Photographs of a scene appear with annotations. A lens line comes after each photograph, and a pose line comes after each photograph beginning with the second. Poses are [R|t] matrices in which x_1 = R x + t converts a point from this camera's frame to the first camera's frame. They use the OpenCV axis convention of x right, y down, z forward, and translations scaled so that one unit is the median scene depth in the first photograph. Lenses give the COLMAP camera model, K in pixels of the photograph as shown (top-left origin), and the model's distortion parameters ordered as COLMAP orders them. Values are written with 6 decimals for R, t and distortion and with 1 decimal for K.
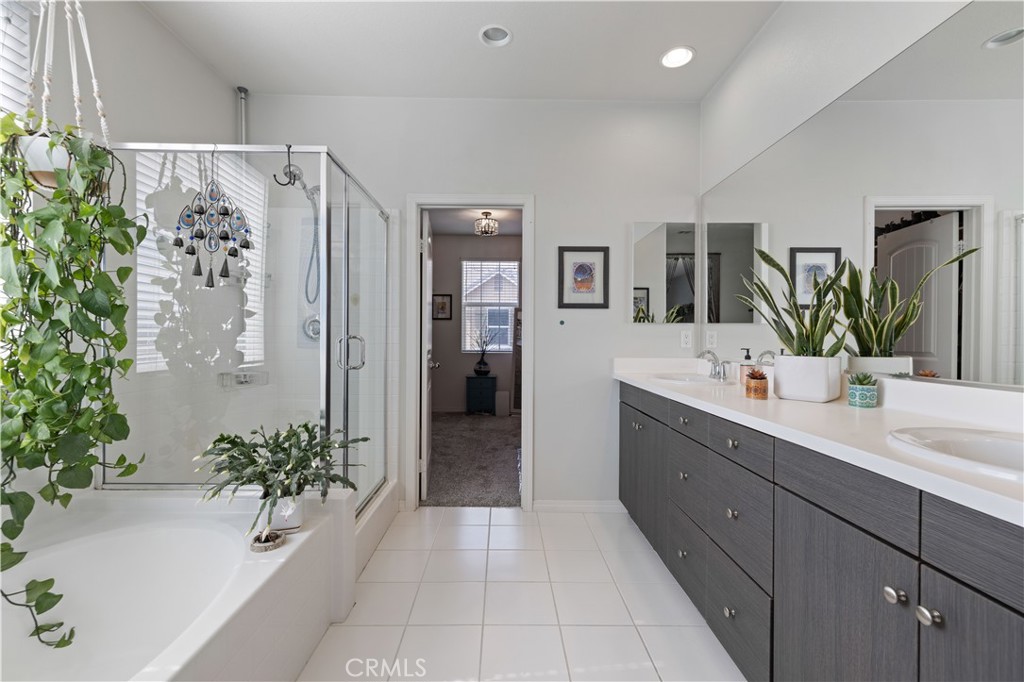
lens RADIAL K [[431.2, 0, 506.0], [0, 431.2, 338.5], [0, 0, 1]] dist [-0.000227, 0.000327]
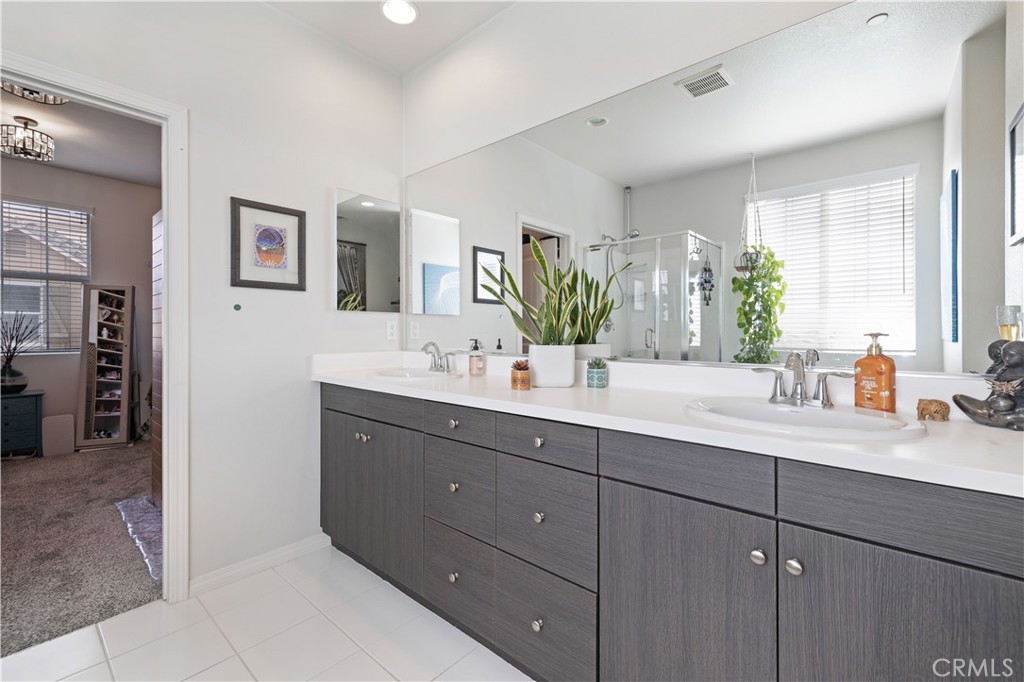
lens RADIAL K [[435.1, 0, 508.4], [0, 435.1, 330.9], [0, 0, 1]] dist [0.001443, 0.000173]
pose [[0.664207, -0.005475, 0.747528, -0.156301], [0.004245, 0.999985, 0.003553, 0.000918], [-0.747536, 0.000813, 0.664221, 0.305791]]
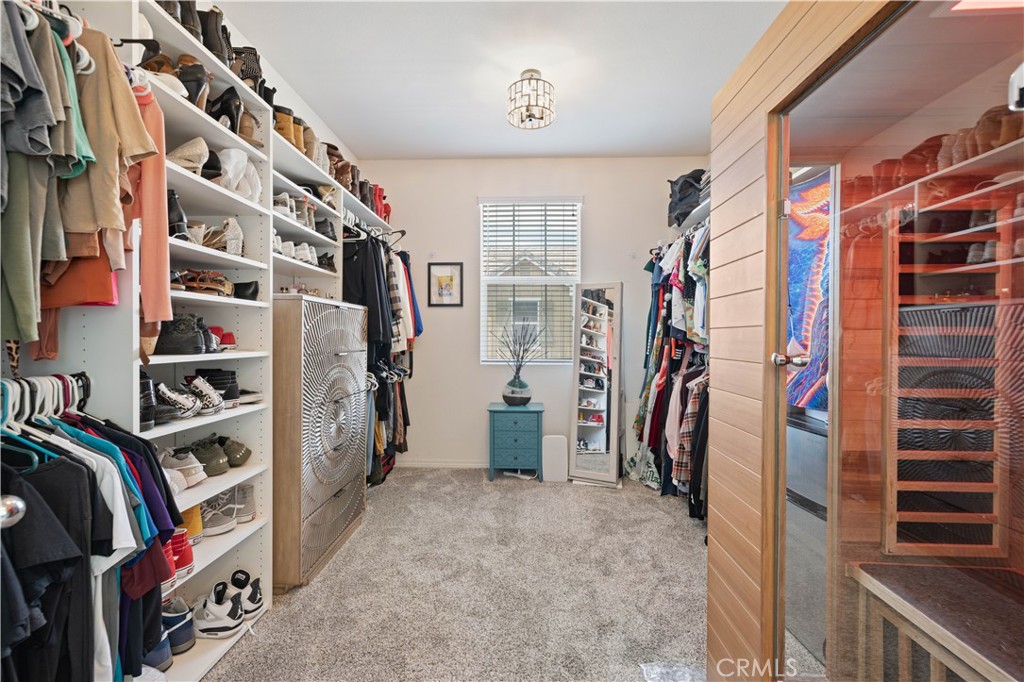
lens RADIAL K [[431.2, 0, 506.0], [0, 431.2, 338.5], [0, 0, 1]] dist [-0.000227, 0.000327]
pose [[0.998896, -0.004155, -0.046784, -0.147682], [0.004496, 0.999964, 0.007170, -0.019308], [0.046752, -0.007372, 0.998879, 1.510651]]
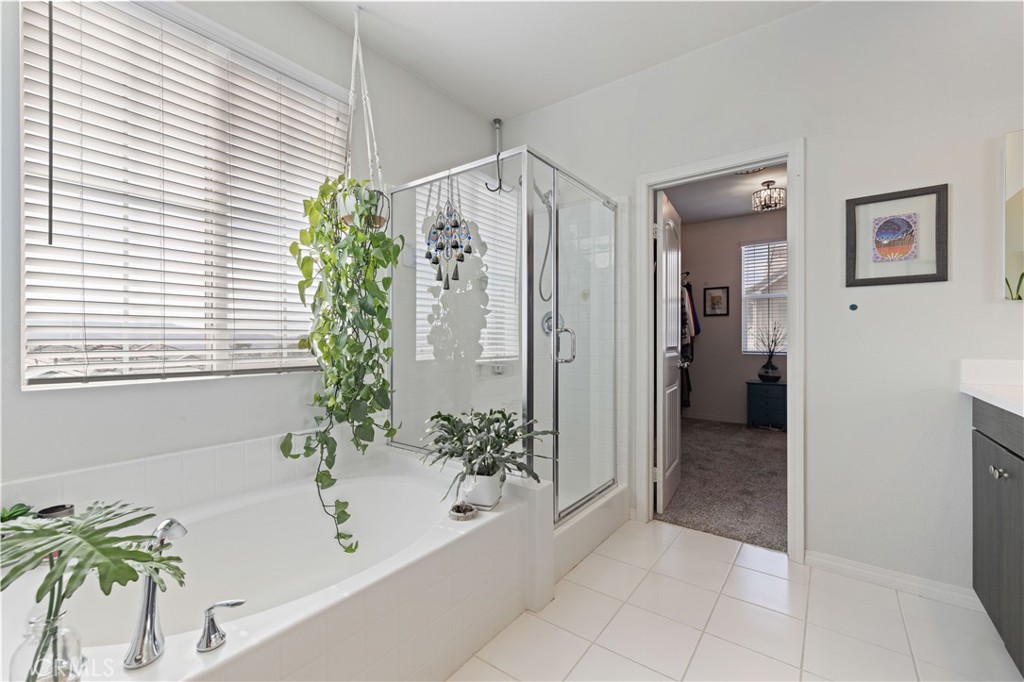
lens RADIAL K [[430.4, 0, 504.6], [0, 430.4, 340.1], [0, 0, 1]] dist [-0.000232, 0.000498]
pose [[0.791002, -0.006101, -0.611783, 0.161571], [0.004125, 0.999981, -0.004639, 0.026216], [0.611799, 0.001146, 0.791012, 0.146505]]
